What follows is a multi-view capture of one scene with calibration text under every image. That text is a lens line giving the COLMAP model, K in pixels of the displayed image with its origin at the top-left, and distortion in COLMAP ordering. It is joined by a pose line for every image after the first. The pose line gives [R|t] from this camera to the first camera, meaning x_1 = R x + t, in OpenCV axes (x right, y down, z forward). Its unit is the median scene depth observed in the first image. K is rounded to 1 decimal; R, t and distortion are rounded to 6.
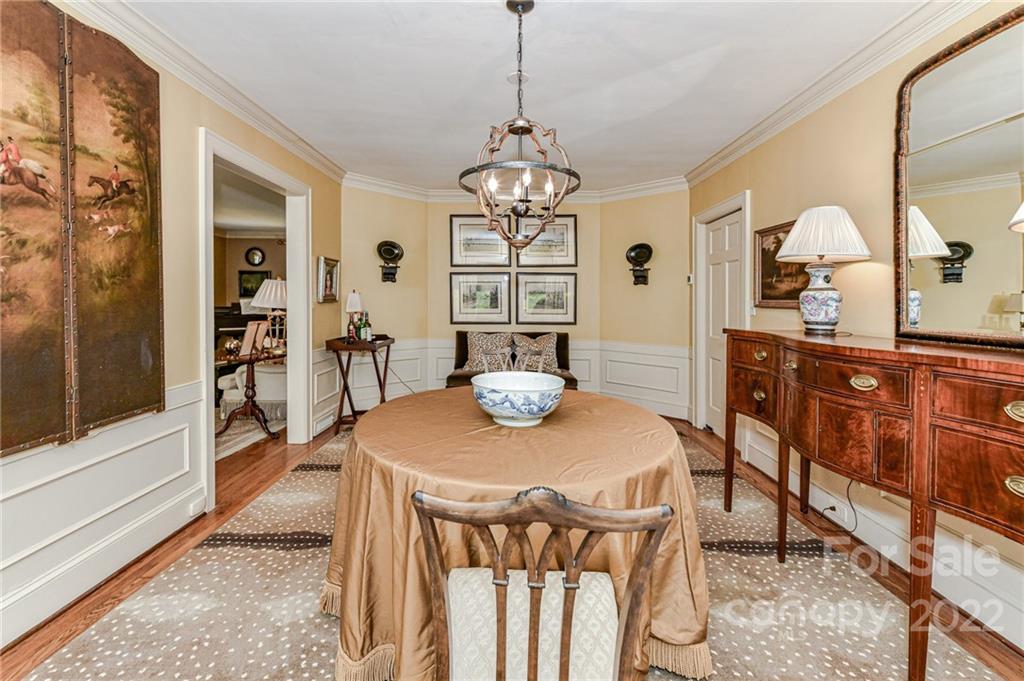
lens RADIAL K [[406.8, 0, 507.2], [0, 406.8, 318.1], [0, 0, 1]] dist [0.002223, -0.000114]
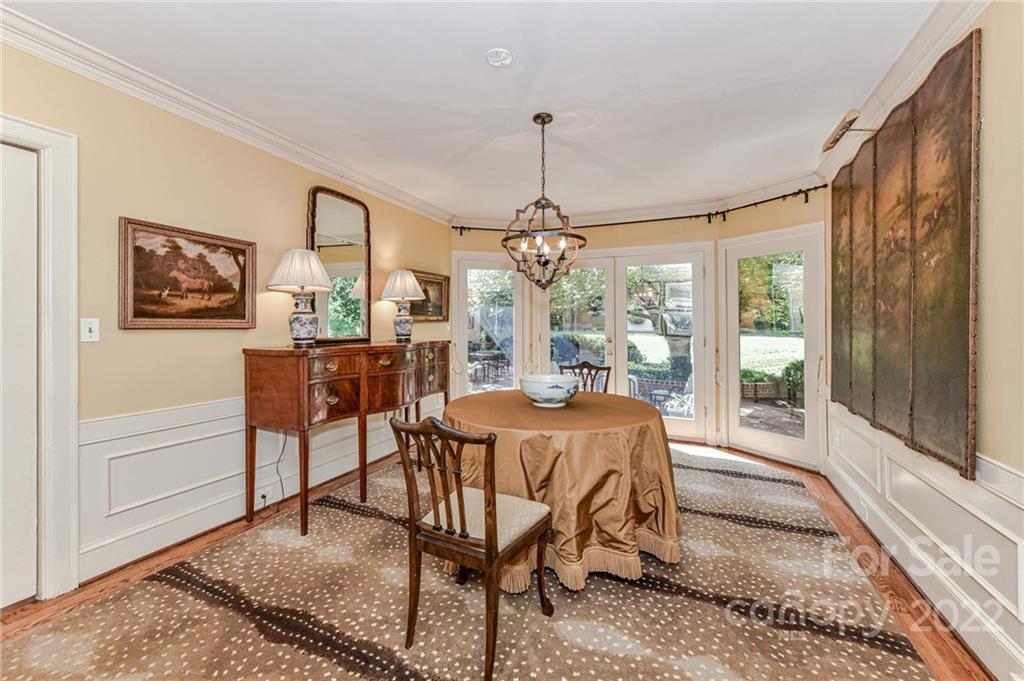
lens RADIAL K [[422.2, 0, 509.5], [0, 422.2, 319.5], [0, 0, 1]] dist [0.014271, 0.000231]
pose [[-0.921882, -0.009519, 0.387354, -0.393782], [0.001269, 0.999619, 0.027583, -0.097145], [-0.387469, 0.025920, -0.921518, 2.198682]]
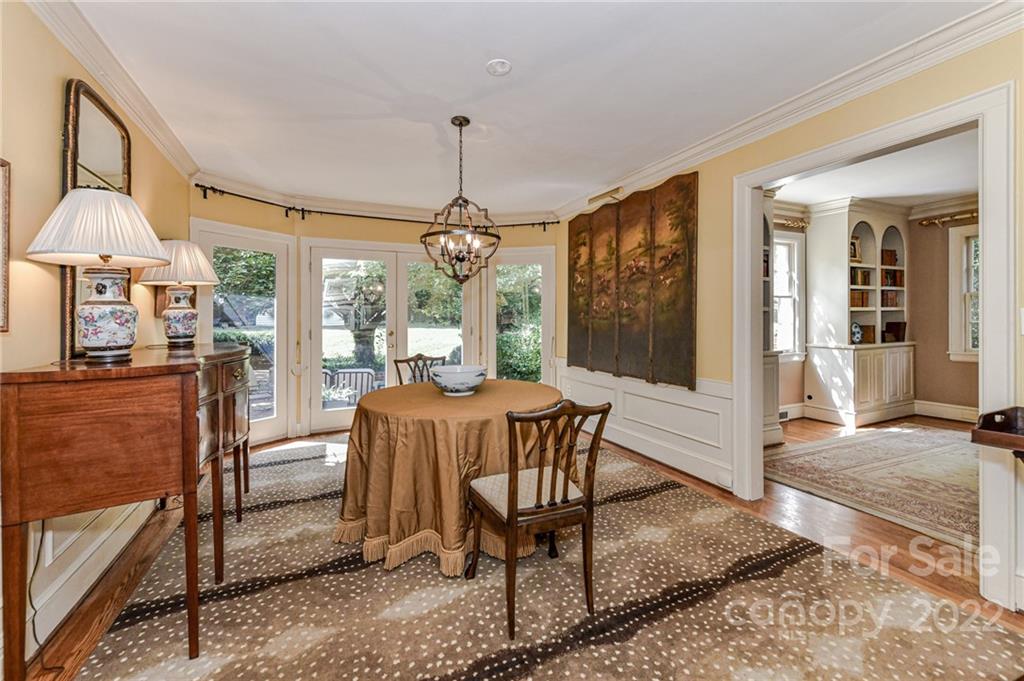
lens RADIAL K [[406.8, 0, 507.2], [0, 406.8, 318.1], [0, 0, 1]] dist [0.002223, -0.000114]
pose [[-0.898540, -0.000090, -0.438891, 0.483558], [-0.017358, 0.999225, 0.035333, -0.093772], [0.438547, 0.039367, -0.897845, 2.198023]]
